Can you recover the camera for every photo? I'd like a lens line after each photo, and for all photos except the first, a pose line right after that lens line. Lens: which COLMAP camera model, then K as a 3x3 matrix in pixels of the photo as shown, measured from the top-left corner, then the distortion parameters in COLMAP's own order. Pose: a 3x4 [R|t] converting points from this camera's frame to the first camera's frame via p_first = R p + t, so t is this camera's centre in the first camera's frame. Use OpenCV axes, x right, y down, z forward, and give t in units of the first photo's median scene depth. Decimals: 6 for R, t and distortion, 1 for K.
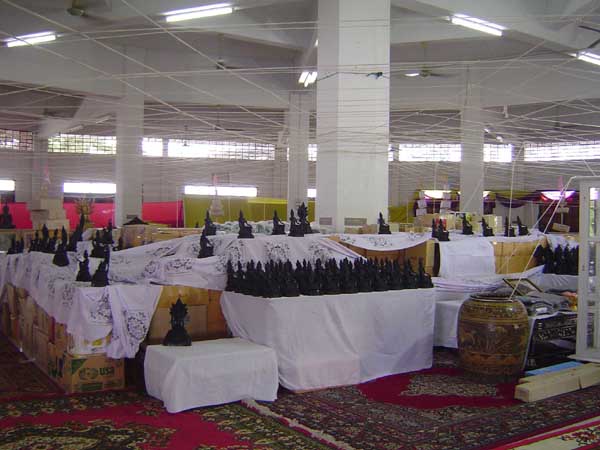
lens RADIAL K [[730.3, 0, 300.0], [0, 730.3, 225.0], [0, 0, 1]] dist [-0.118651, -0.013140]
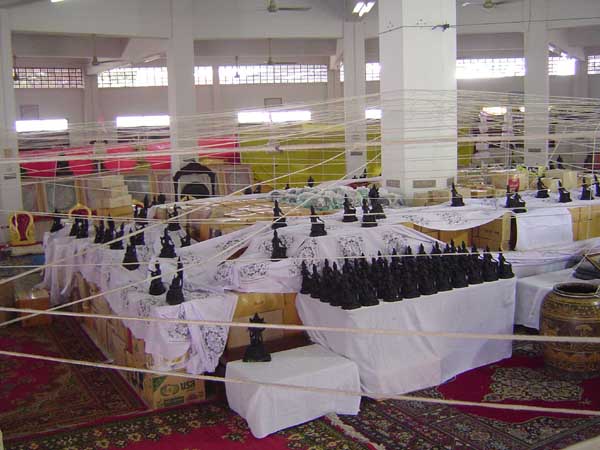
lens RADIAL K [[730.3, 0, 300.0], [0, 730.3, 225.0], [0, 0, 1]] dist [-0.118651, -0.013140]
pose [[0.996853, -0.033226, -0.071979, -0.030220], [0.043295, 0.988748, 0.143190, -0.141604], [0.066411, -0.145856, 0.987074, 0.046855]]
